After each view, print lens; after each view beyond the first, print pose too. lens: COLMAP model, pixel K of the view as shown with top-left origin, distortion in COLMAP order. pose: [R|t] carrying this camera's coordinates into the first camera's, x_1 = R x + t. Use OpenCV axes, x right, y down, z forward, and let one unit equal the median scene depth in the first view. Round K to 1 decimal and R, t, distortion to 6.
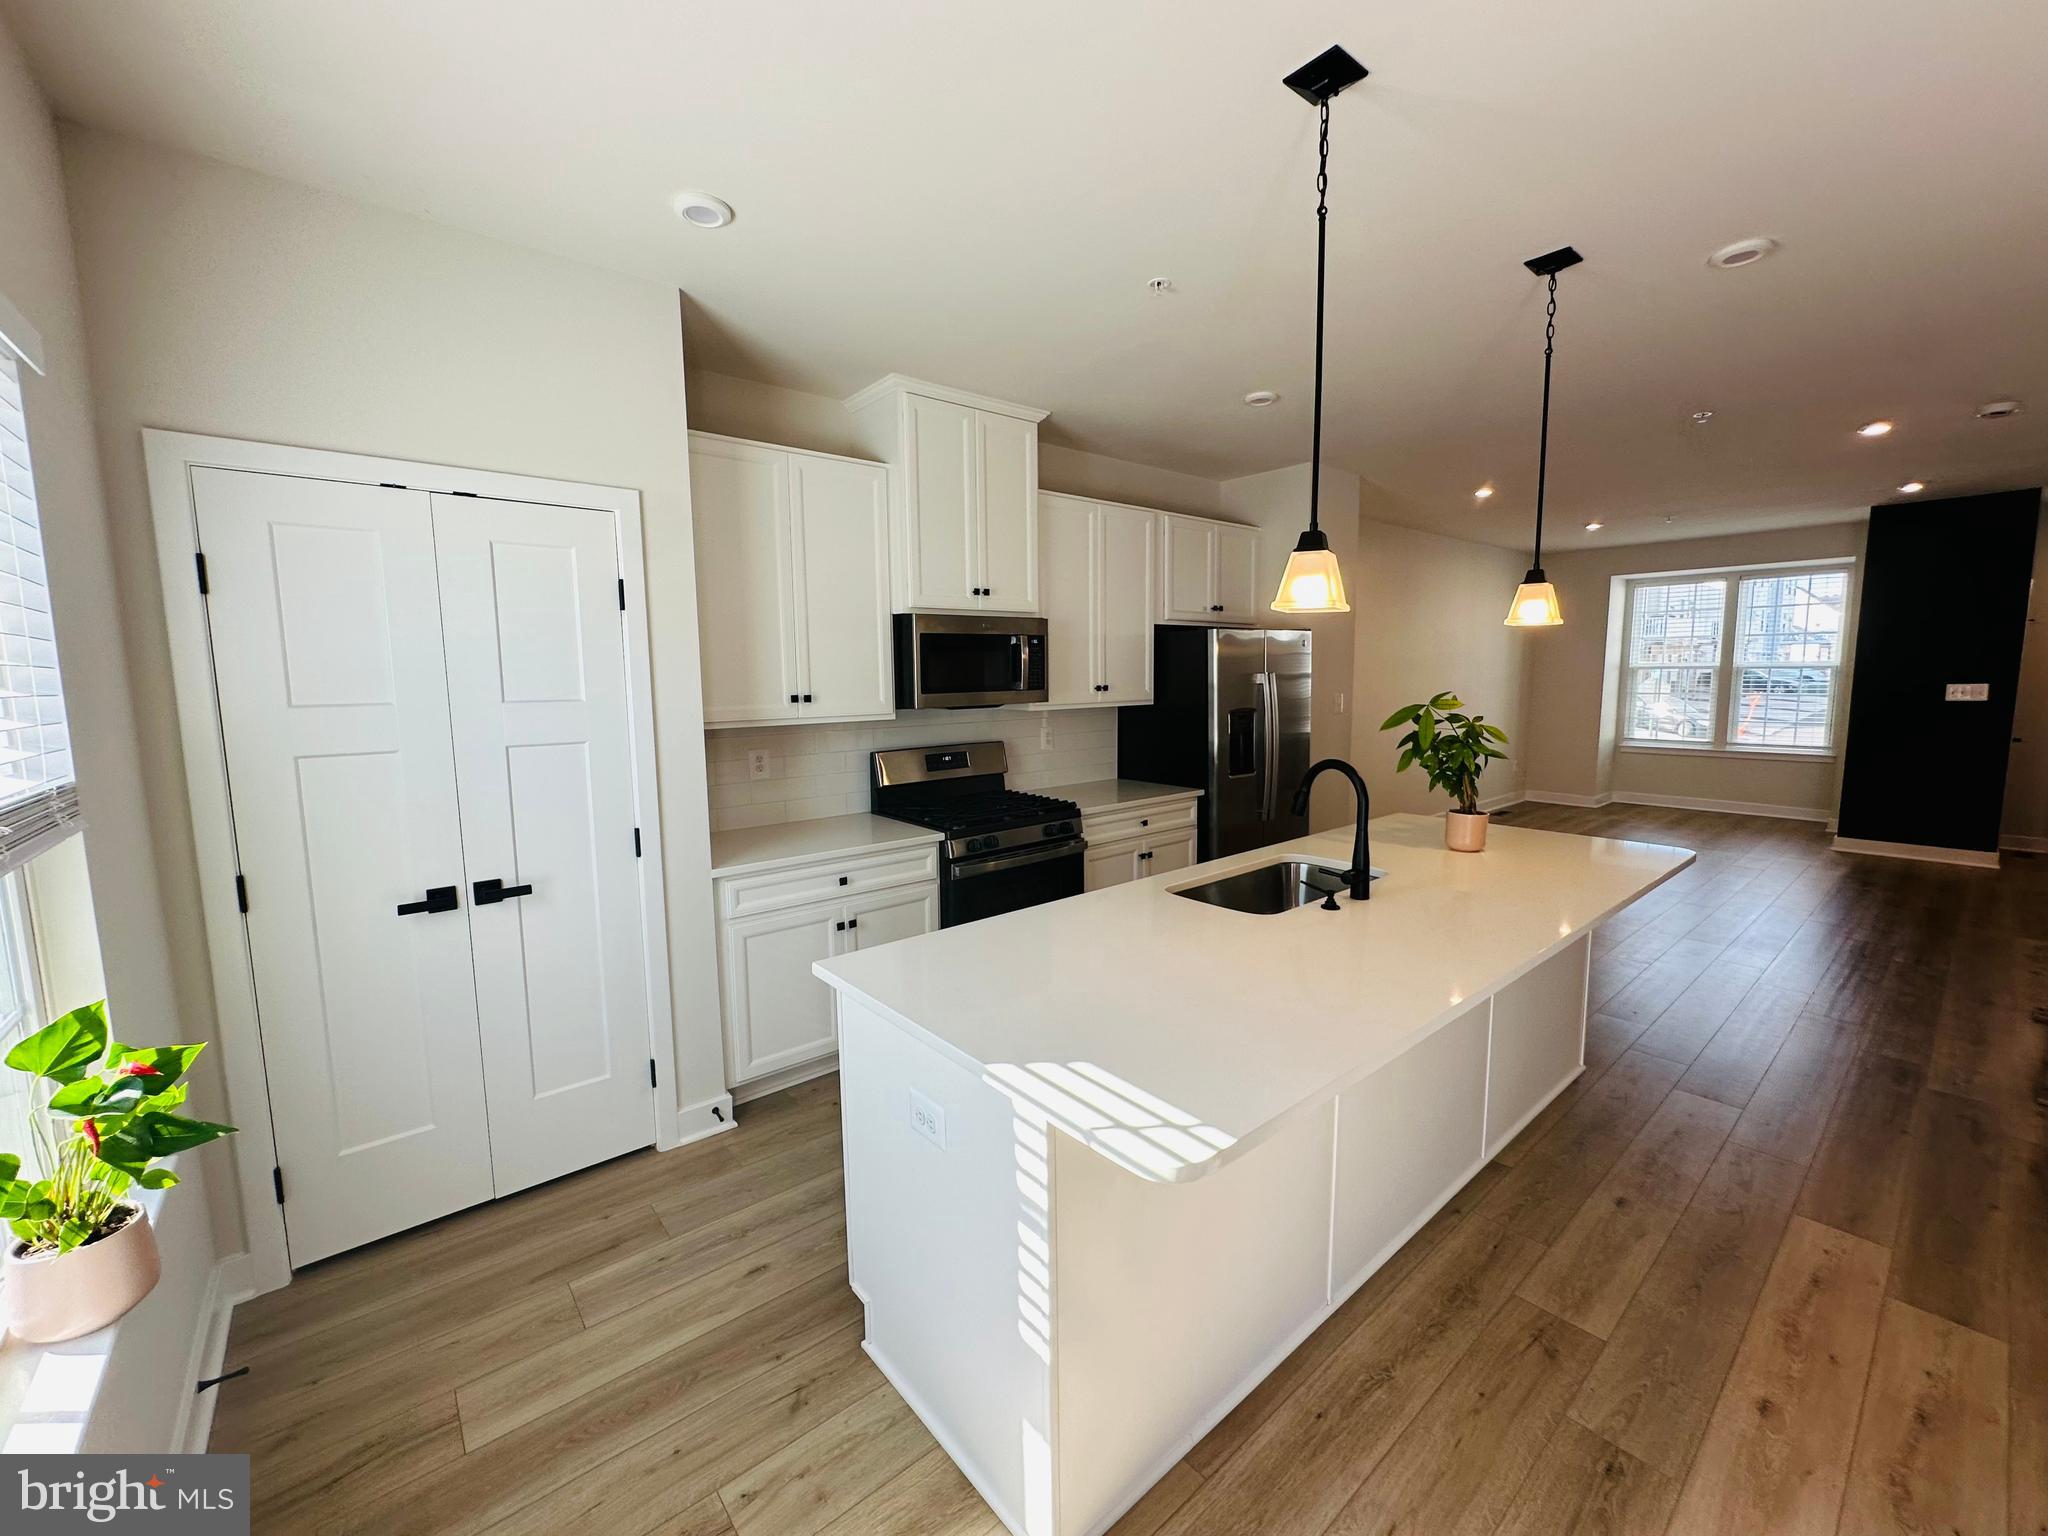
lens RADIAL K [[816.0, 0, 1023.9], [0, 816.0, 768.7], [0, 0, 1]] dist [-0.007552, 0.001291]
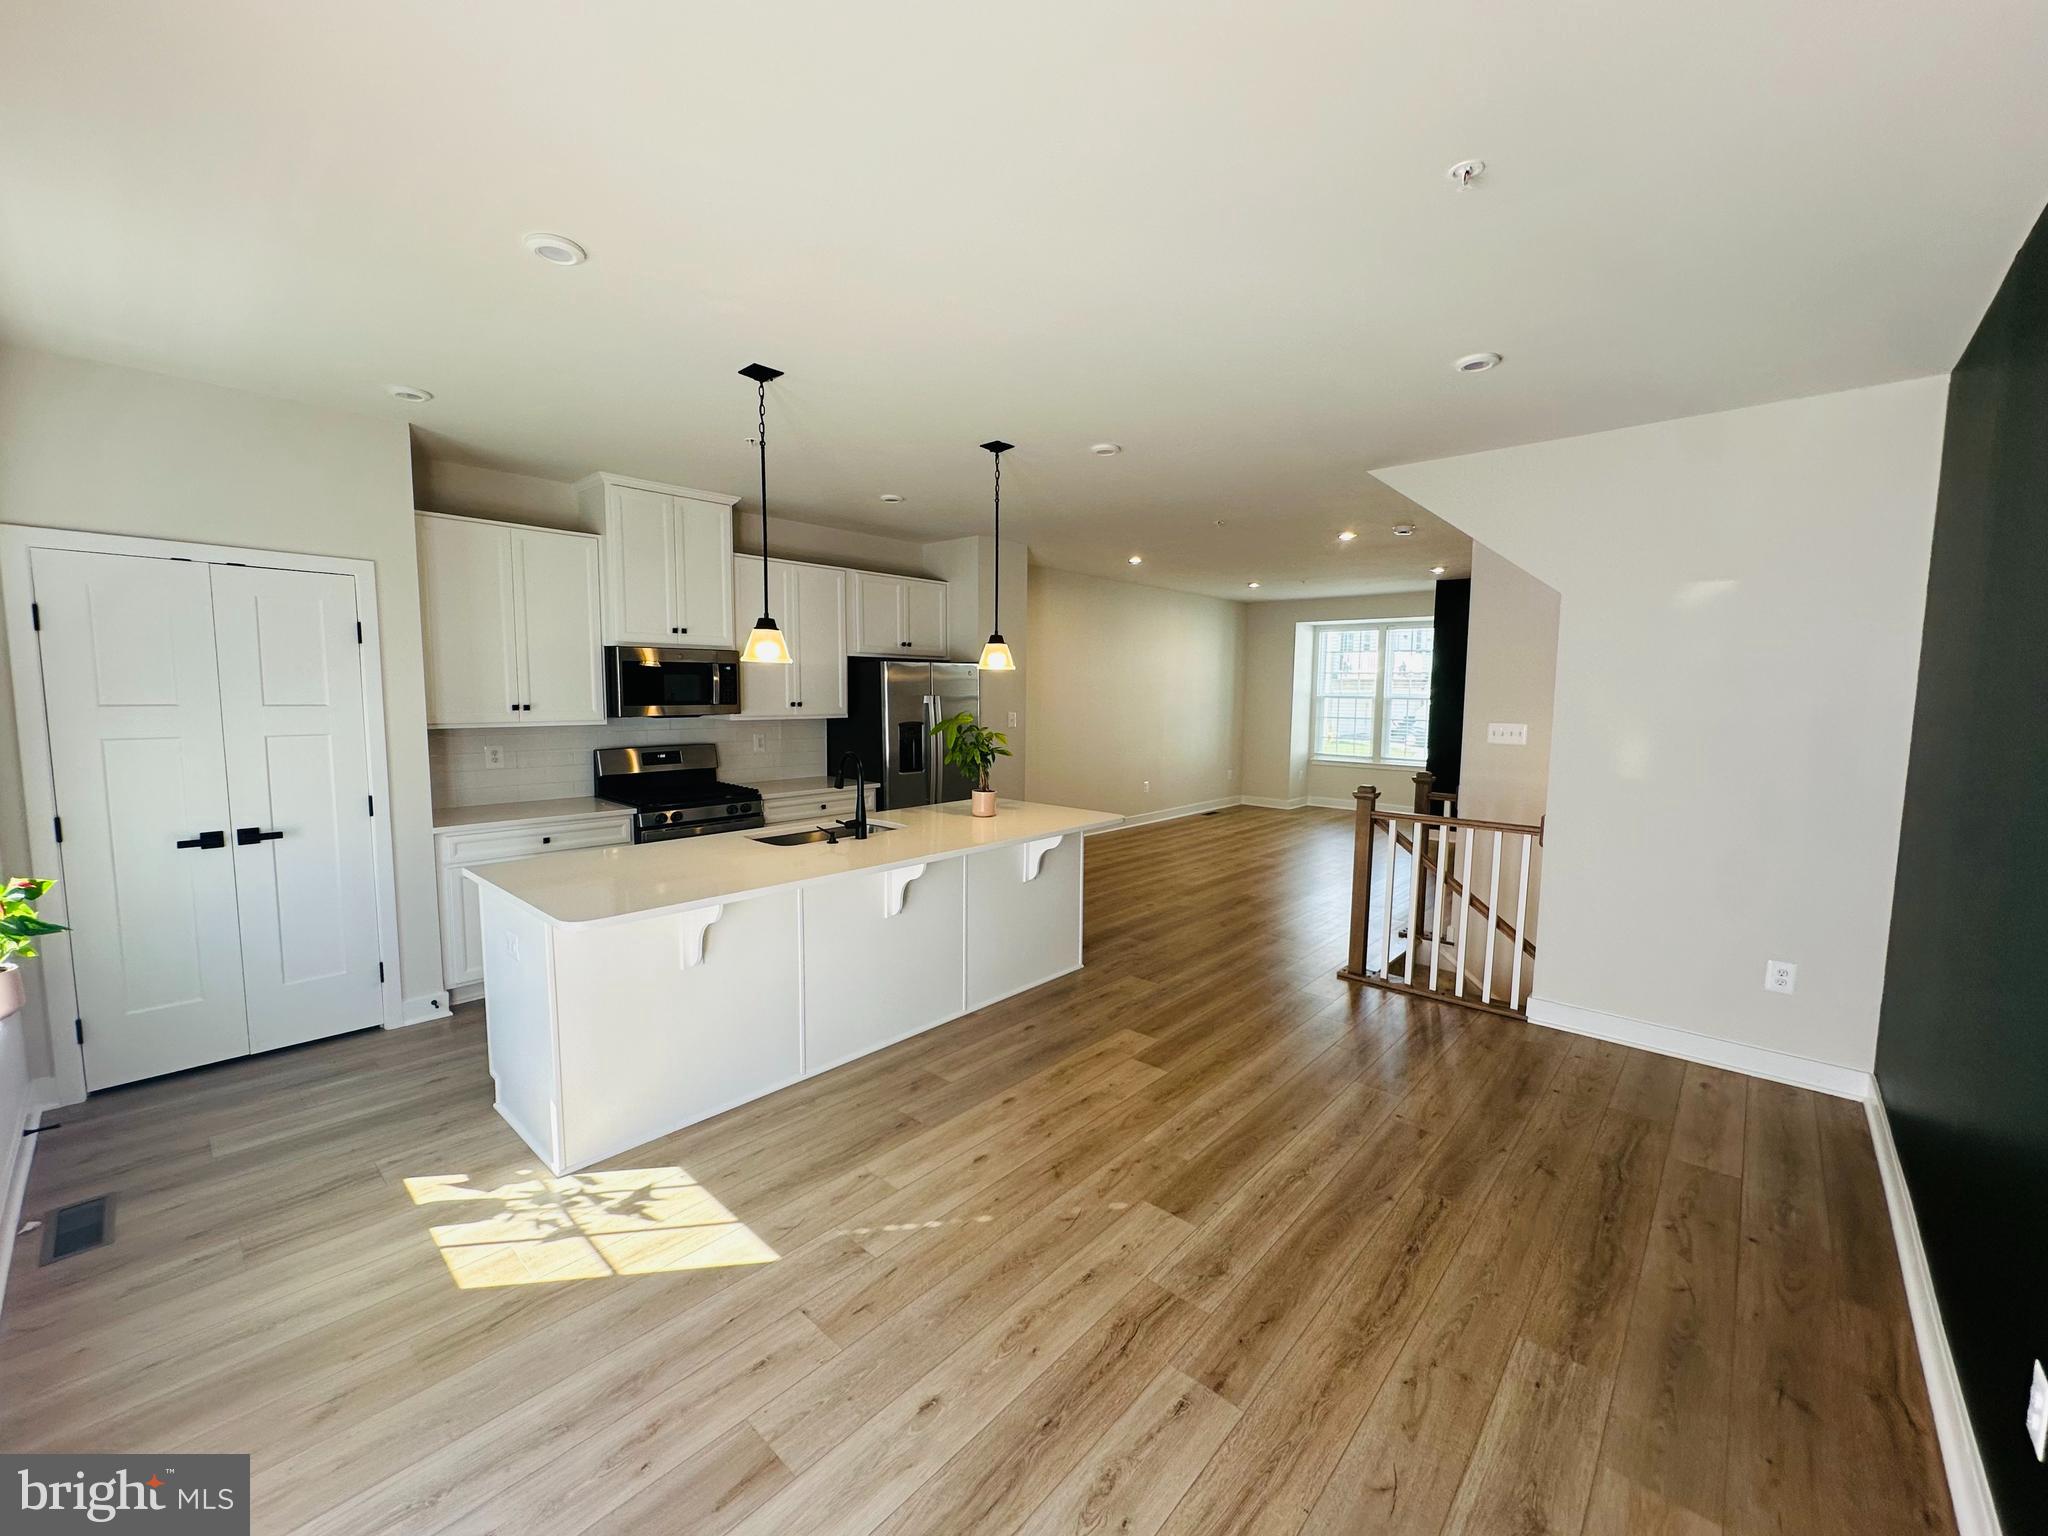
lens RADIAL K [[816.0, 0, 1026.6], [0, 816.0, 768.8], [0, 0, 1]] dist [-0.007552, 0.001291]
pose [[0.989576, 0.008368, 0.143770, 0.380769], [-0.005413, 0.999766, -0.020933, 0.041280], [-0.143912, 0.019936, 0.989390, -0.477091]]
